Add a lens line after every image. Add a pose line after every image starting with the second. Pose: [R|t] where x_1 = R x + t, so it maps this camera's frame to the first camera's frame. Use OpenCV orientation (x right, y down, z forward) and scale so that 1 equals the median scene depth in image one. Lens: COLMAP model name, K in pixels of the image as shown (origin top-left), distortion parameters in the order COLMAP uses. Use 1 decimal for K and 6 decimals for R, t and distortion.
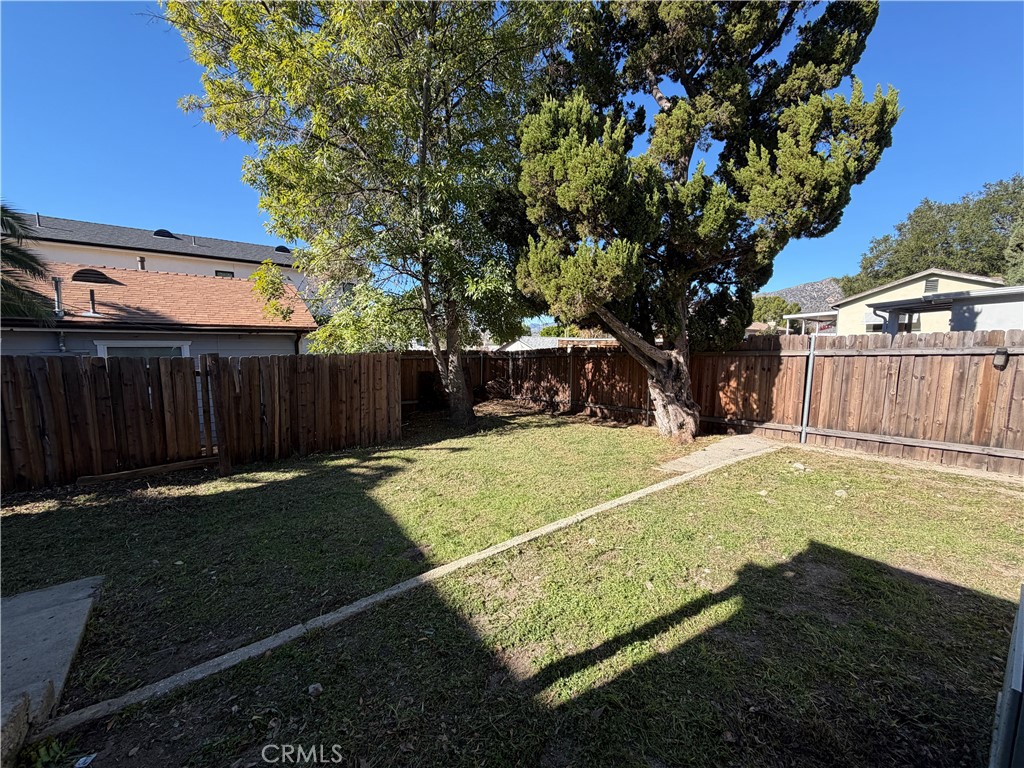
lens RADIAL K [[409.1, 0, 510.9], [0, 409.1, 384.6], [0, 0, 1]] dist [-0.000656, 0.000119]
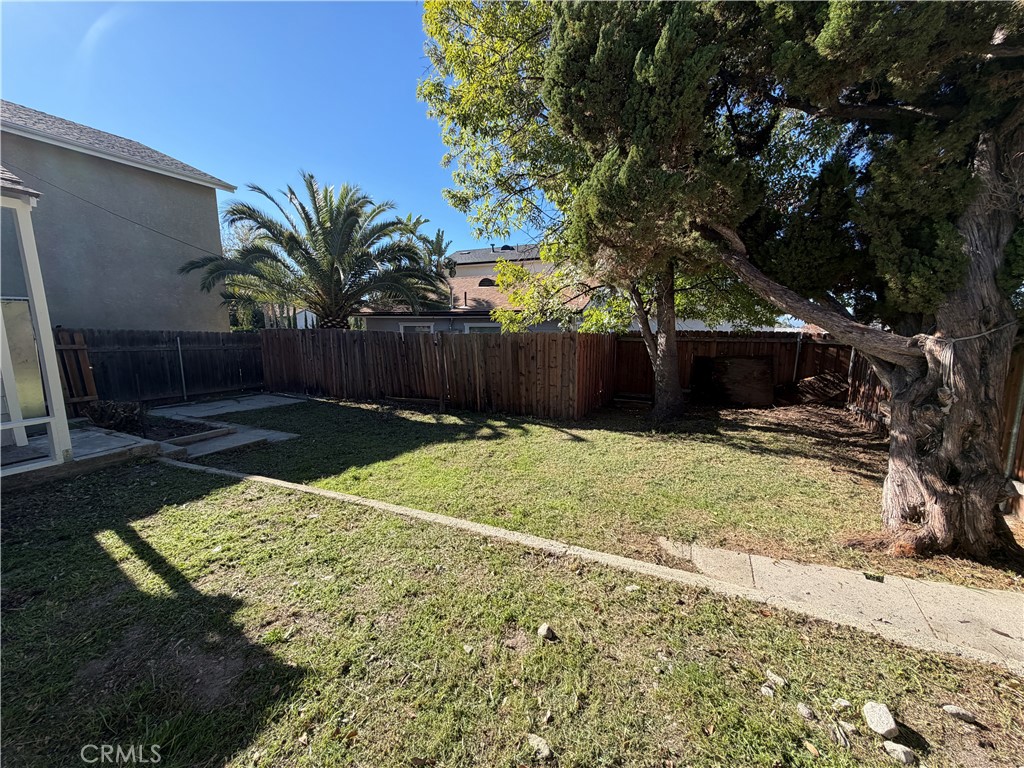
lens RADIAL K [[409.1, 0, 510.9], [0, 409.1, 384.6], [0, 0, 1]] dist [-0.000656, 0.000119]
pose [[0.456421, 0.123788, -0.881111, 0.591015], [-0.081391, 0.991932, 0.097197, -0.039226], [0.886034, 0.027352, 0.462813, 0.438435]]
